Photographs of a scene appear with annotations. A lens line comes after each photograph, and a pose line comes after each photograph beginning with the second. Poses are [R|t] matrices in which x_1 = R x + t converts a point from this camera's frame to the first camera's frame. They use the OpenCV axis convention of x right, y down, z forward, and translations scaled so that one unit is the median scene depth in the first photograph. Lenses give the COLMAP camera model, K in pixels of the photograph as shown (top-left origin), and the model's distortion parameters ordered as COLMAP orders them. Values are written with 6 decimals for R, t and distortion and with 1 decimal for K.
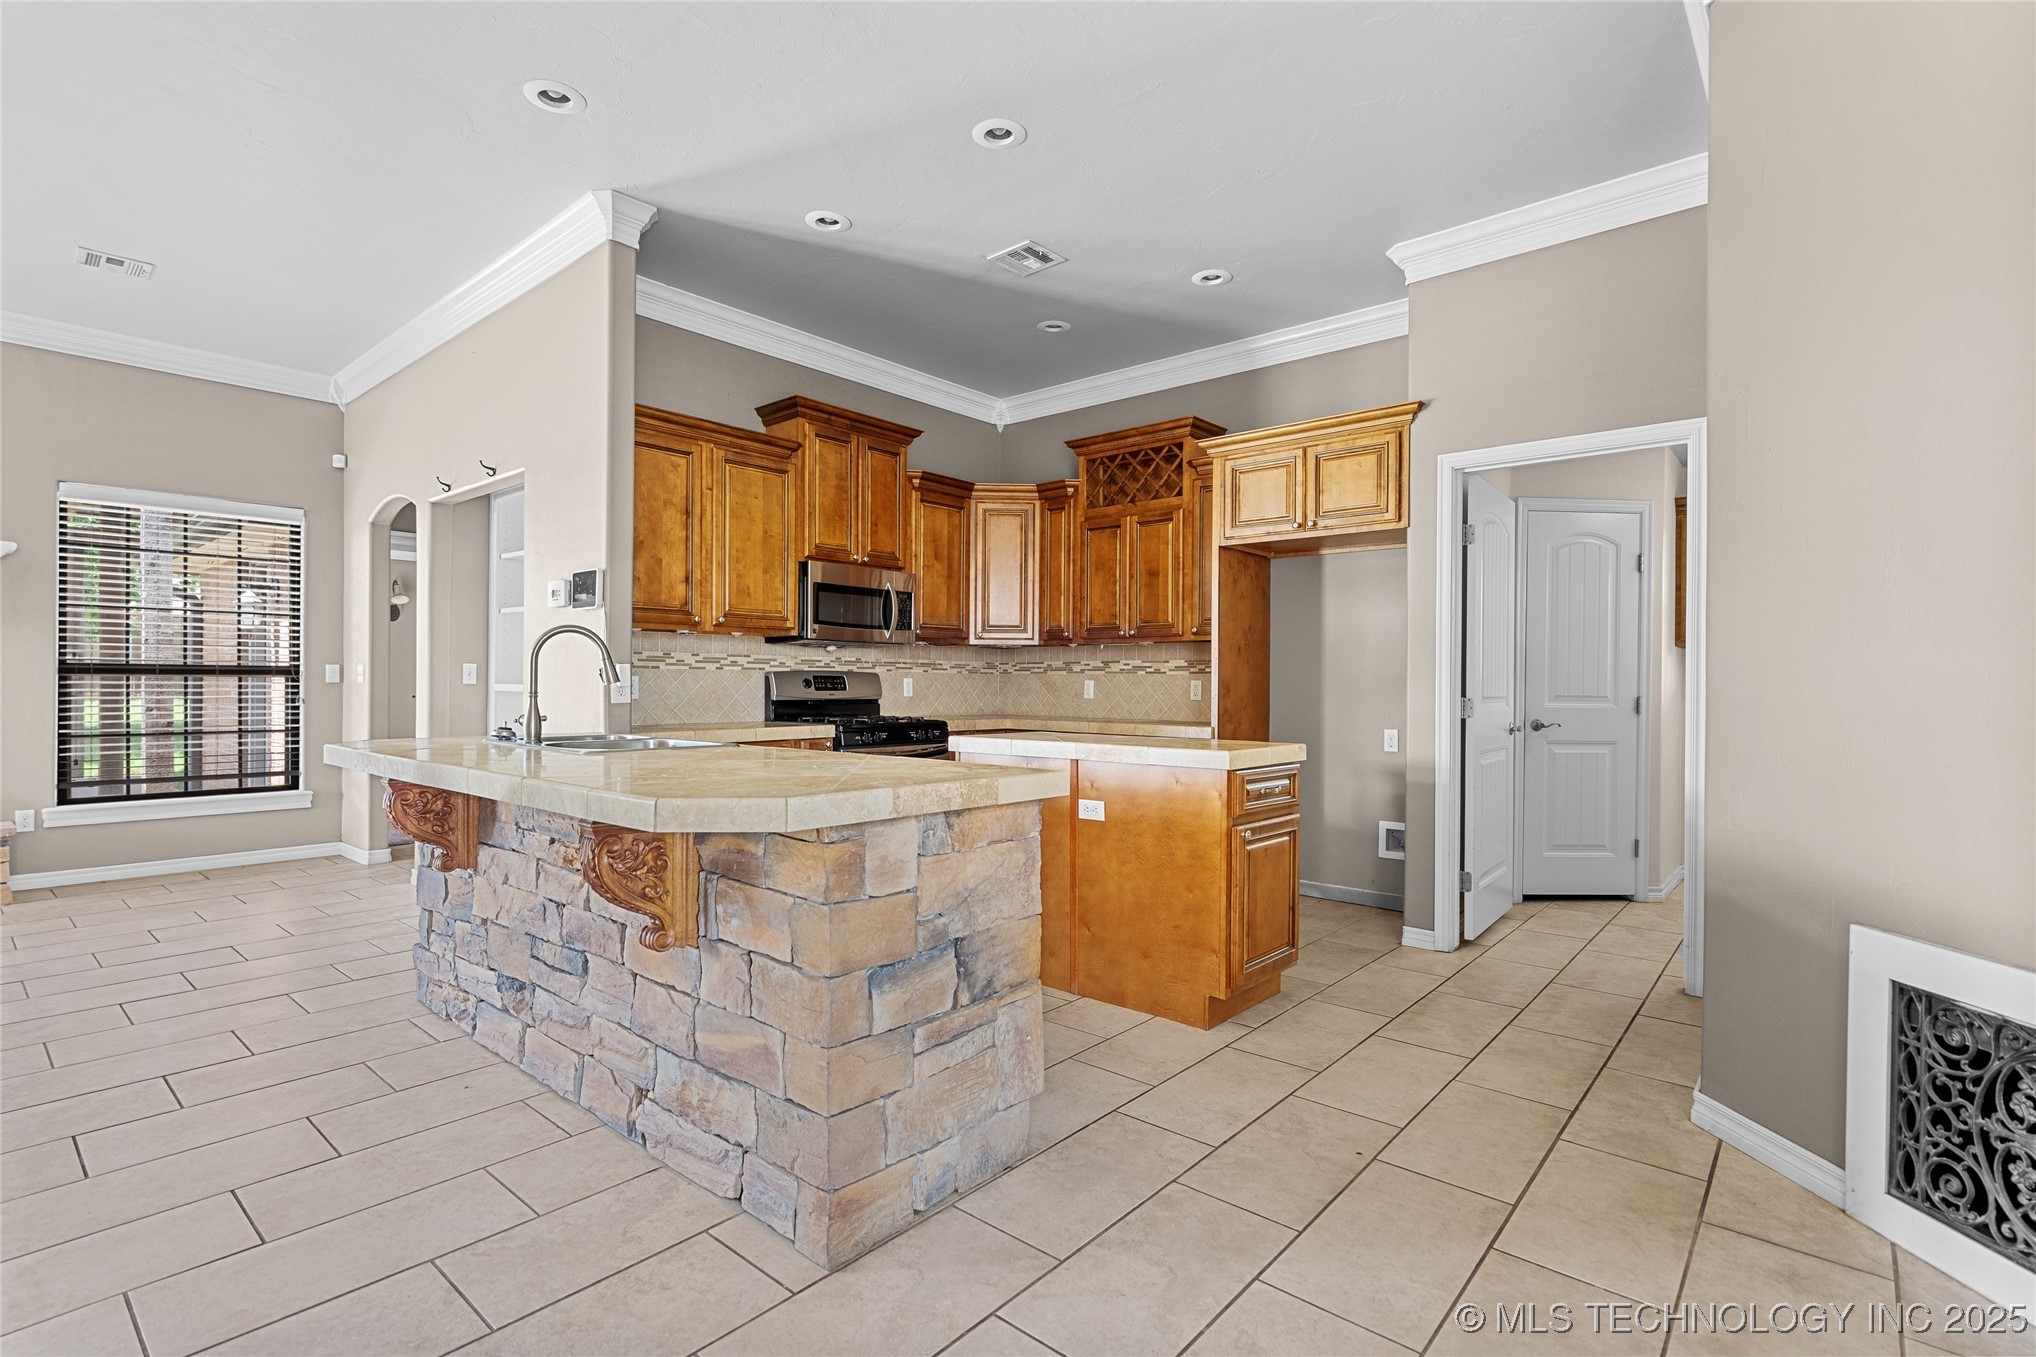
lens RADIAL K [[953.1, 0, 1015.8], [0, 953.1, 686.5], [0, 0, 1]] dist [0.001380, 0.000739]
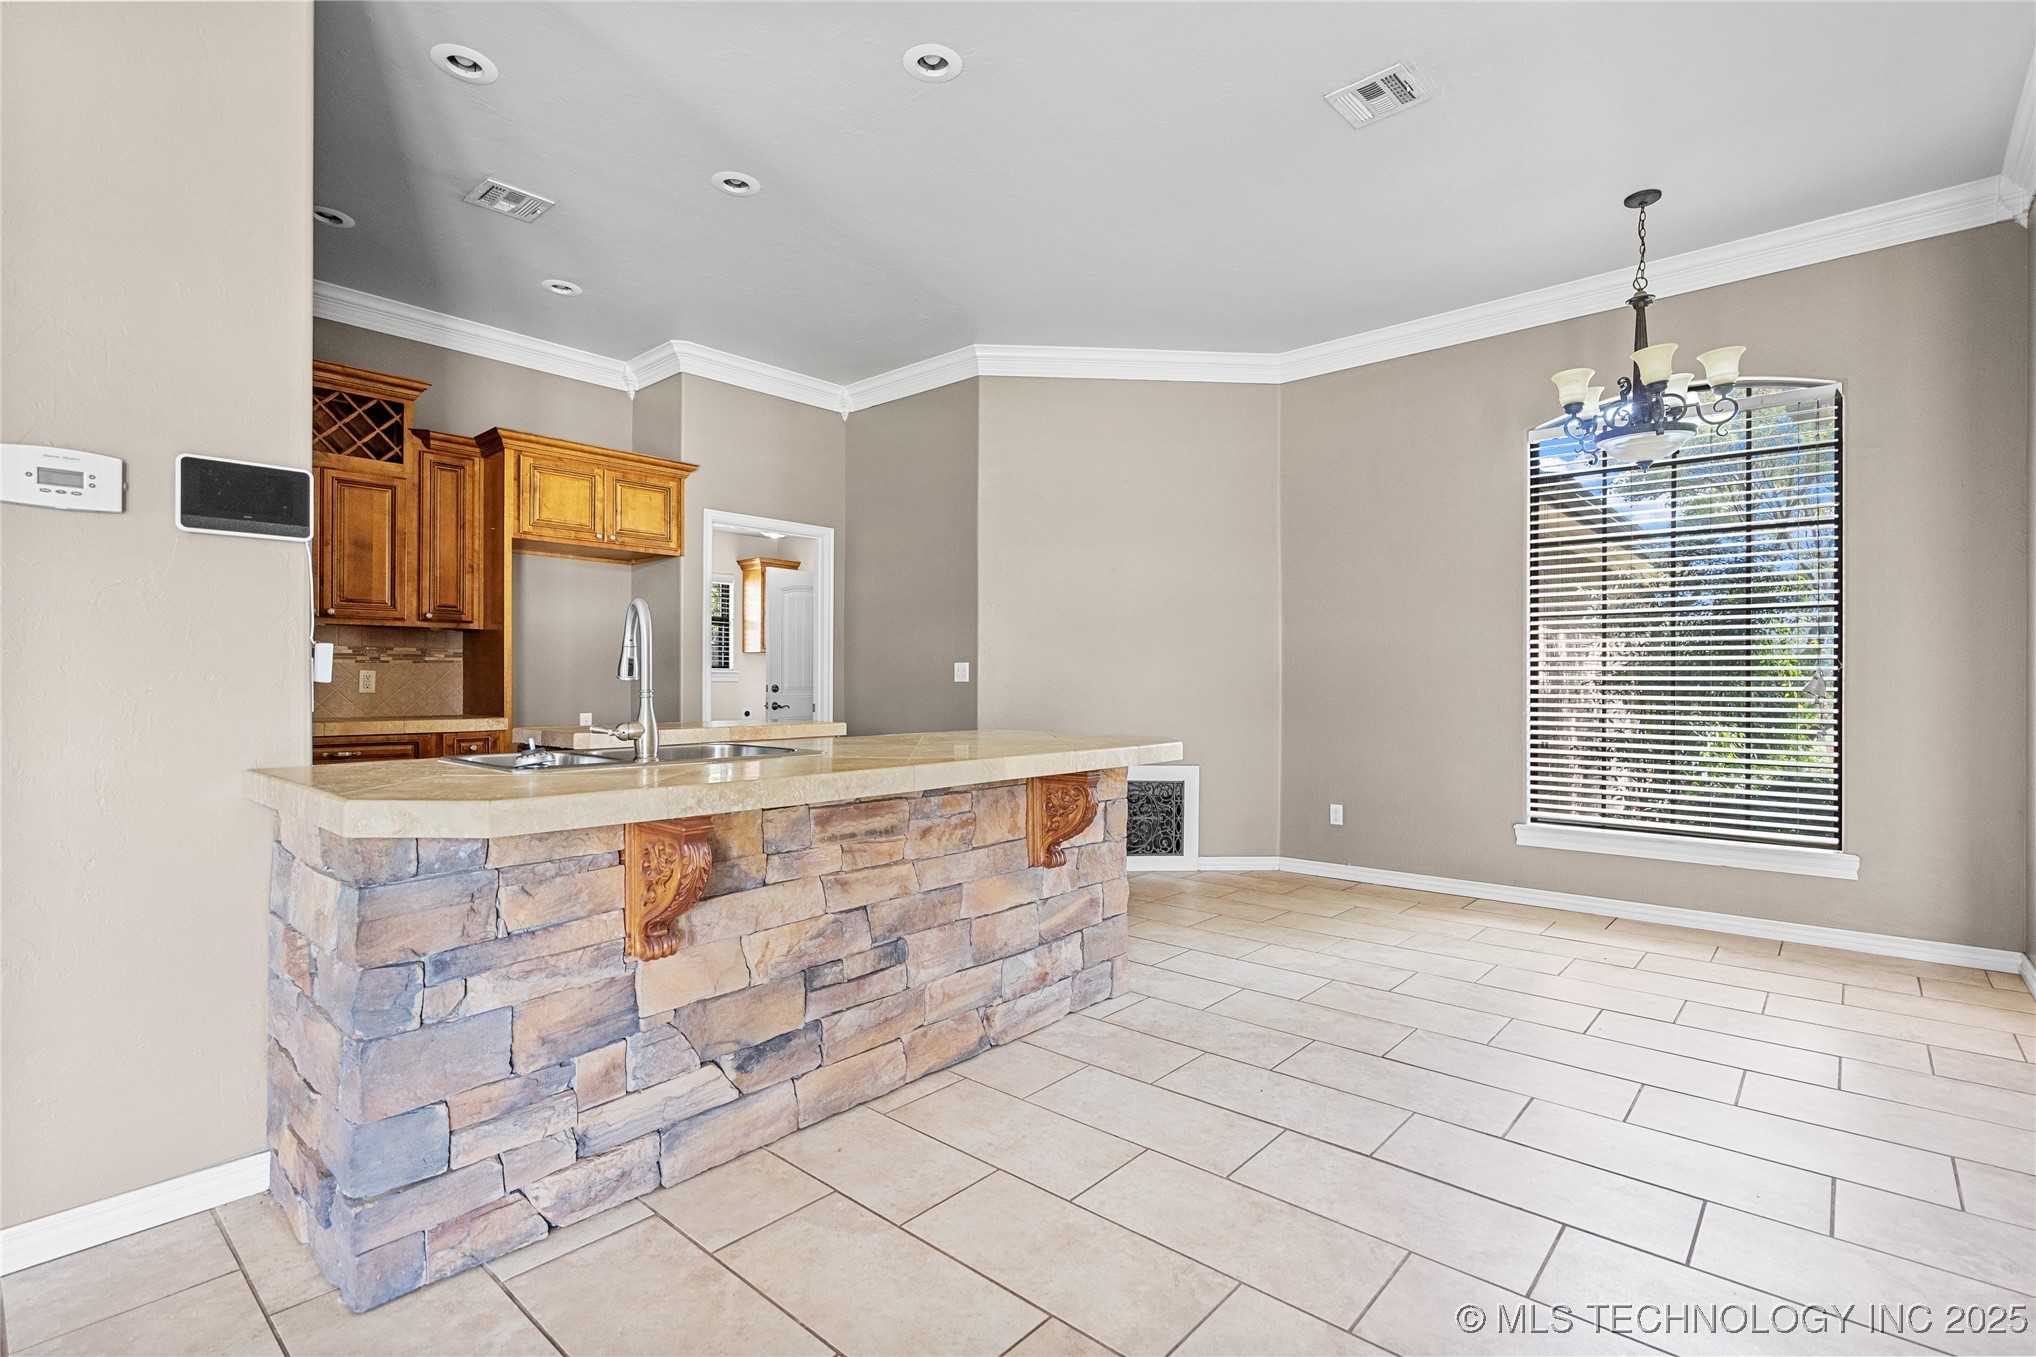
lens RADIAL K [[948.5, 0, 1016.5], [0, 948.5, 680.0], [0, 0, 1]] dist [0.000893, 0.001122]
pose [[0.009929, -0.007606, 0.999922, -0.739310], [-0.000789, 0.999971, 0.007614, -0.004916], [-0.999950, -0.000864, 0.009923, 0.432889]]
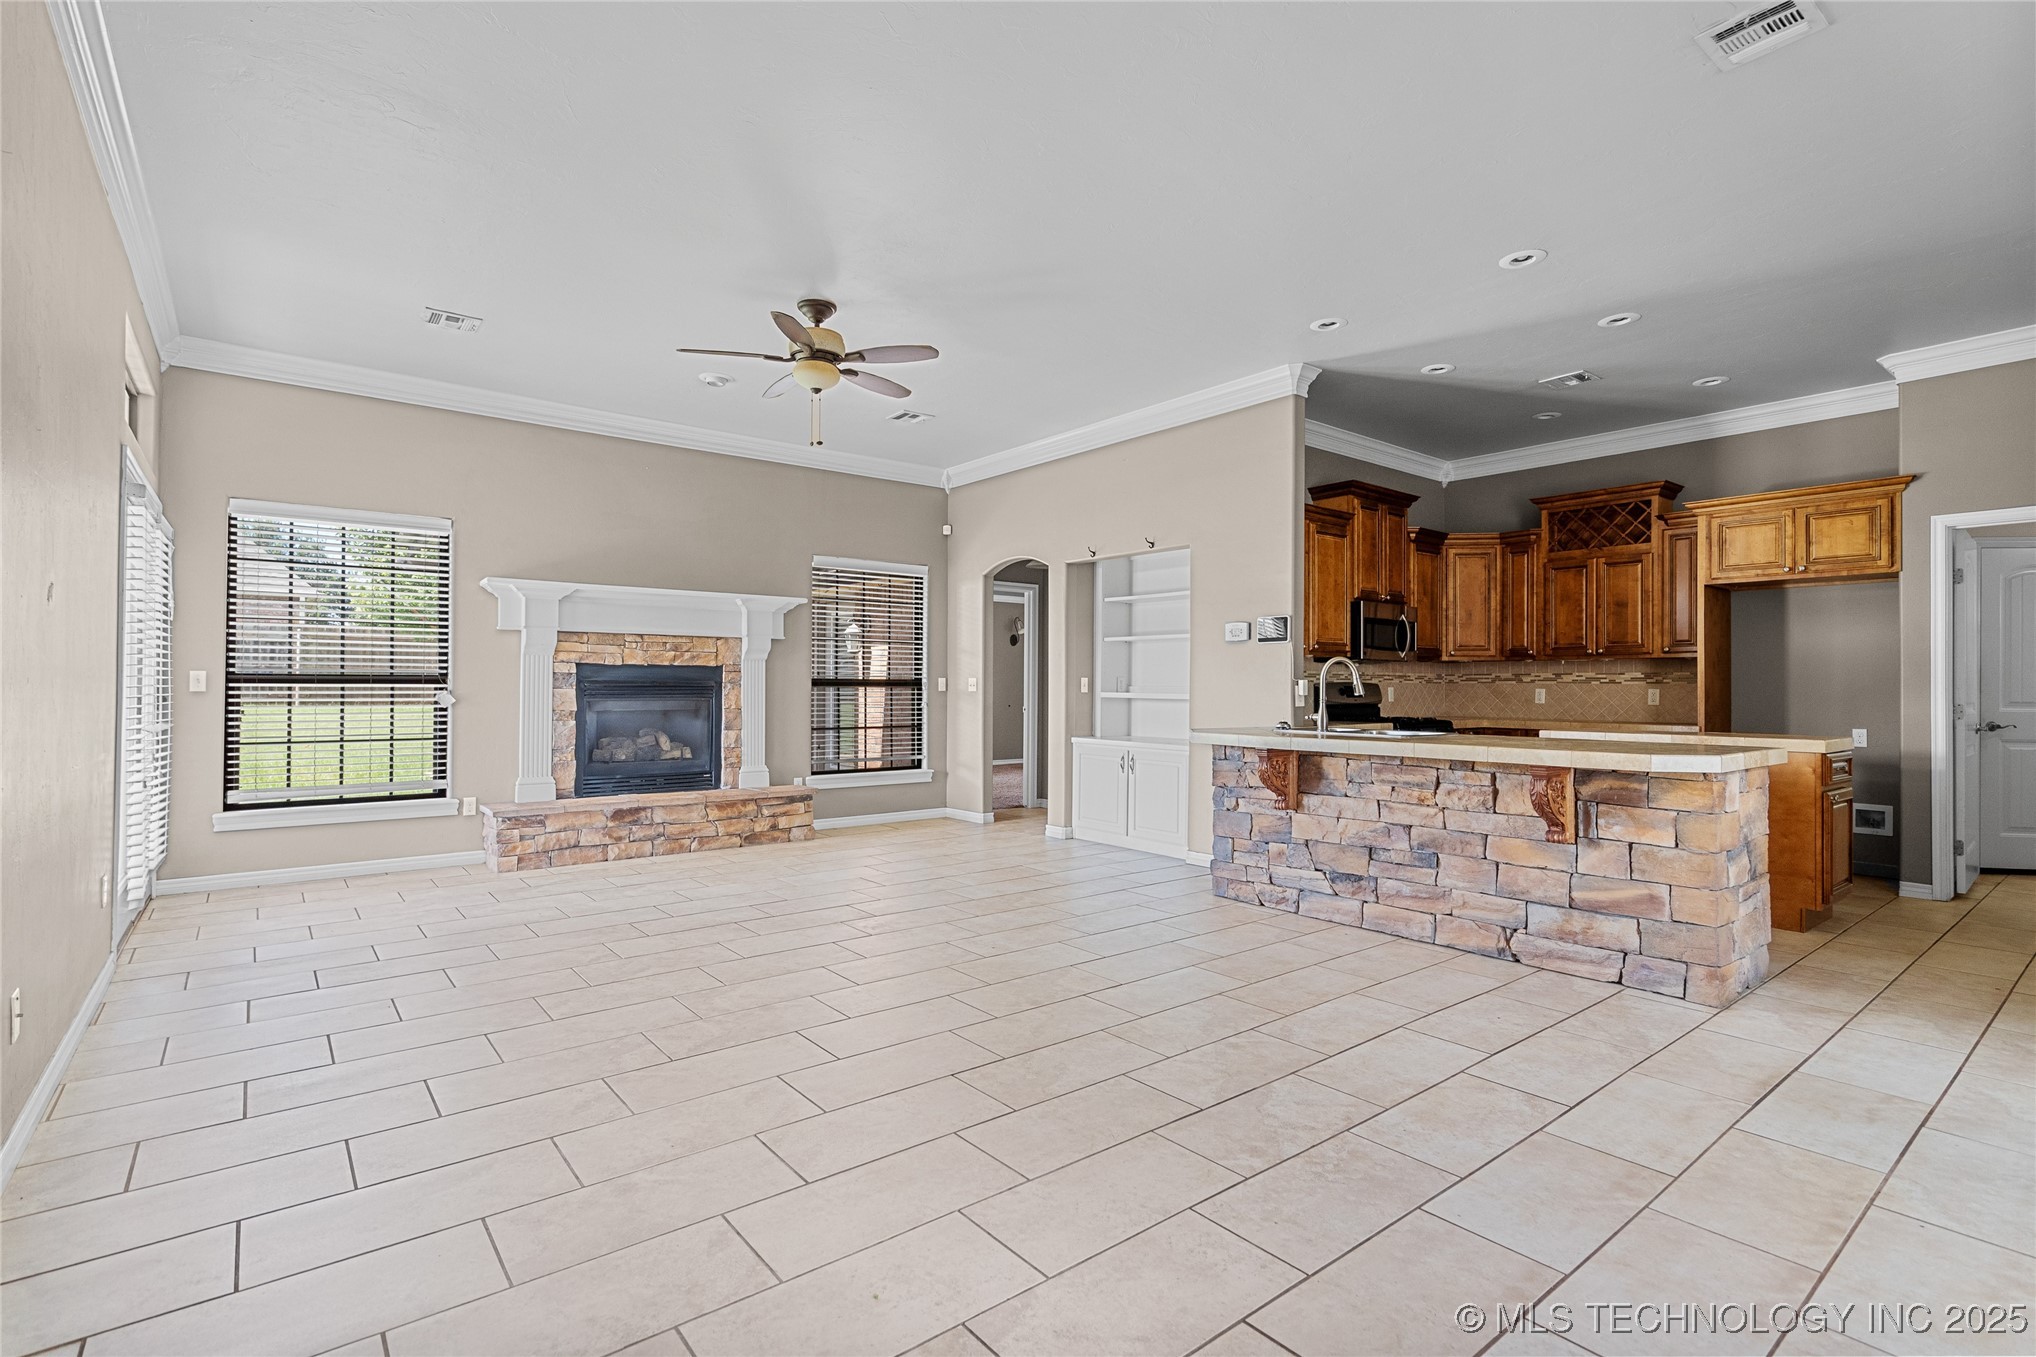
lens RADIAL K [[948.5, 0, 1016.5], [0, 948.5, 680.0], [0, 0, 1]] dist [0.000893, 0.001122]
pose [[0.983439, -0.003204, -0.181210, -0.437907], [0.001106, 0.999931, -0.011679, -0.005199], [0.181235, 0.011285, 0.983375, -0.393718]]
